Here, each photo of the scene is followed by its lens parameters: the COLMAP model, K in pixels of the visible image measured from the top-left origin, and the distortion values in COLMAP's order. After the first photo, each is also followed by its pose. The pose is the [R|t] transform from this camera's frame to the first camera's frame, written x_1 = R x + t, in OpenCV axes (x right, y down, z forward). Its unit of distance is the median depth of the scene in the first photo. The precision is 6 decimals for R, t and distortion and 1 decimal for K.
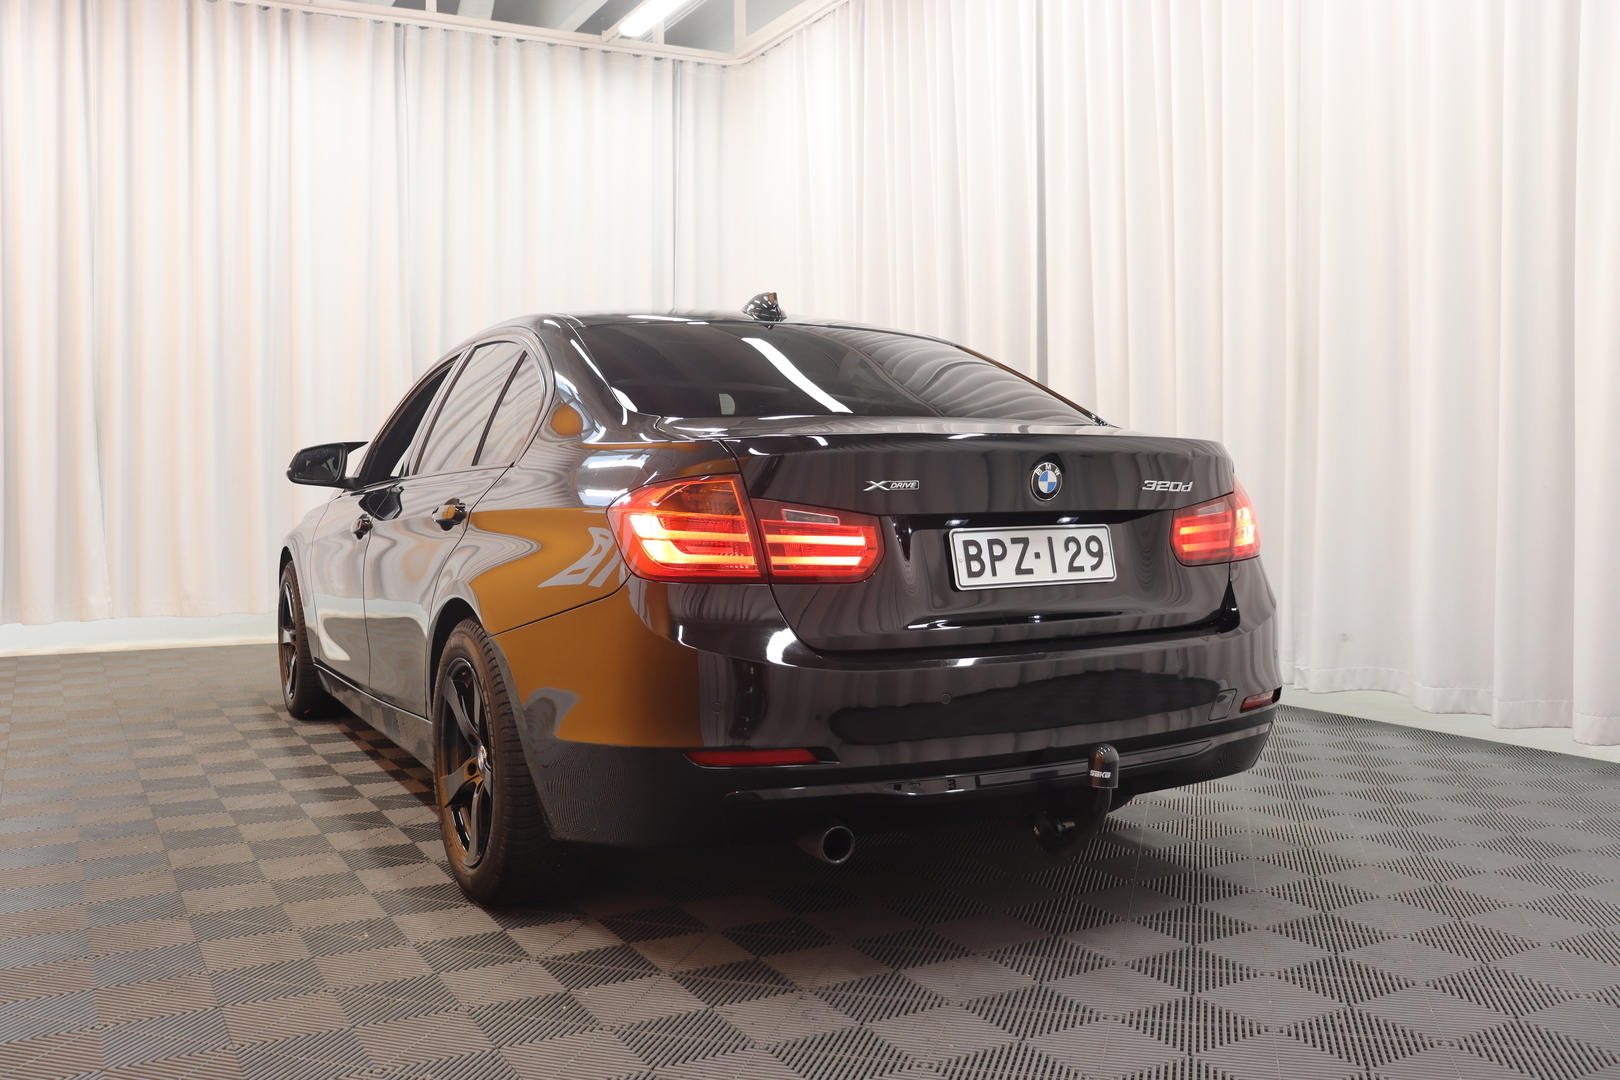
lens RADIAL K [[1424.1, 0, 810.0], [0, 1424.1, 540.0], [0, 0, 1]] dist [-0.142152, 0.005016]
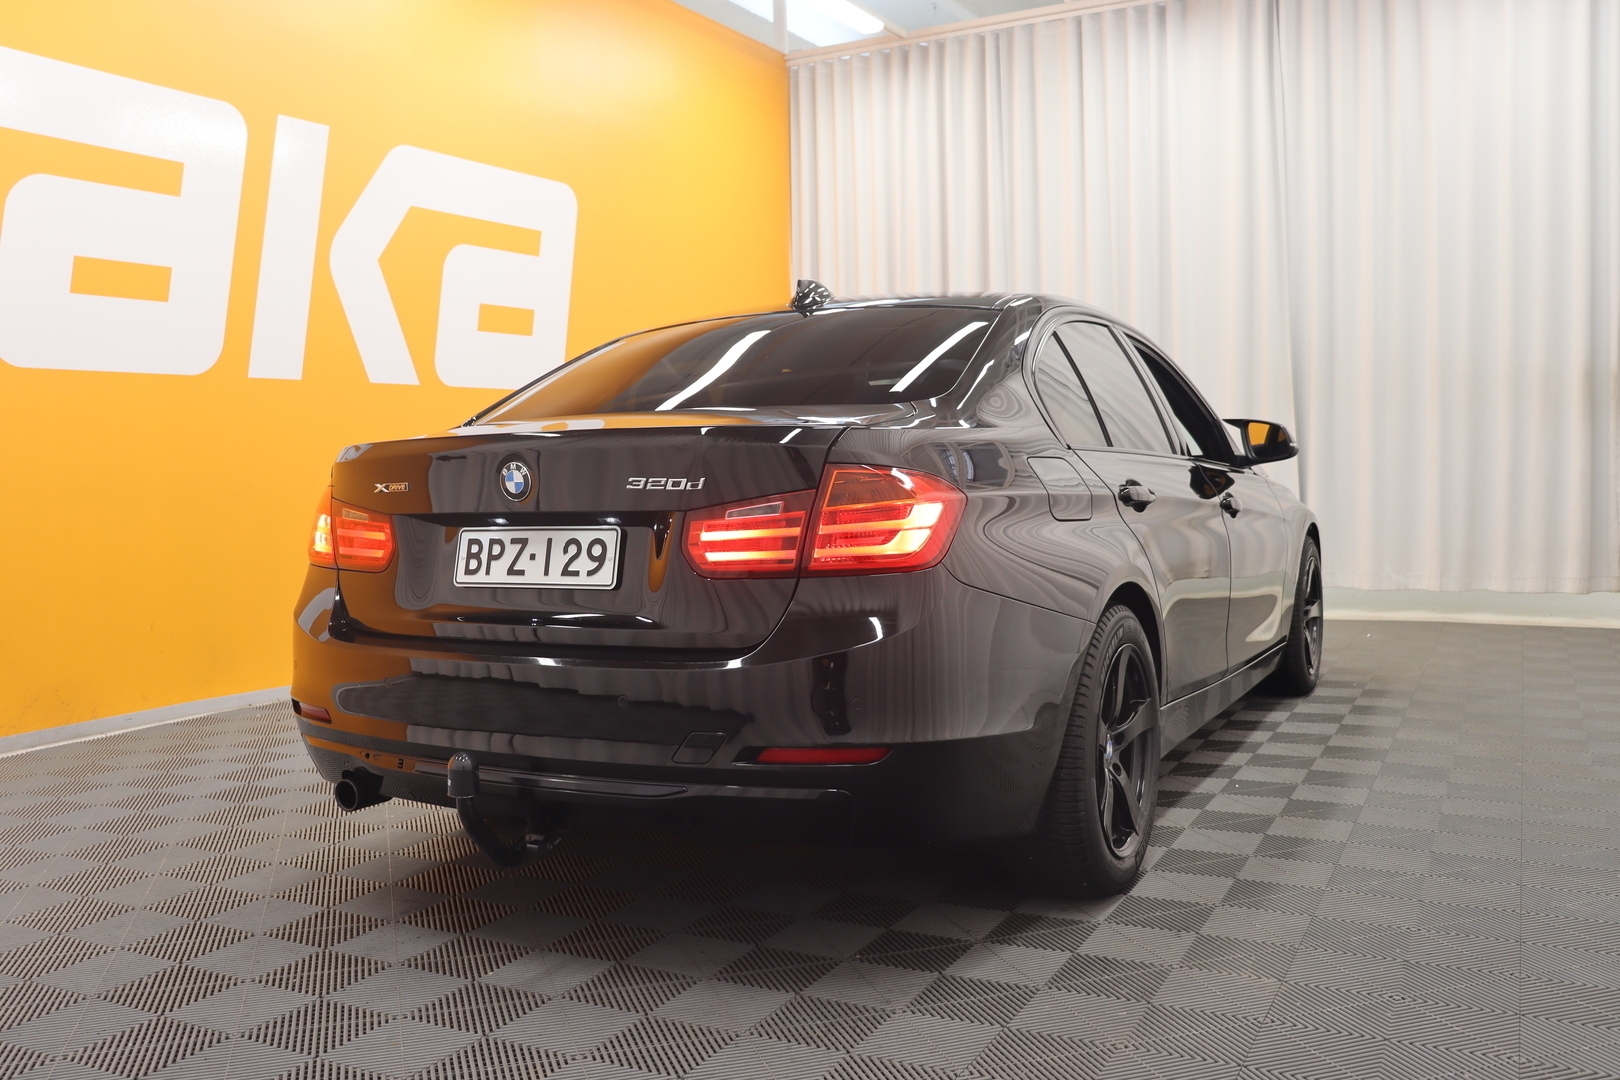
lens RADIAL K [[1424.1, 0, 810.0], [0, 1424.1, 540.0], [0, 0, 1]] dist [-0.142152, 0.005016]
pose [[0.545588, 0.032443, -0.837426, 1.094673], [-0.015751, 0.999471, 0.028459, -0.031829], [0.837906, -0.002337, 0.545810, 0.638138]]
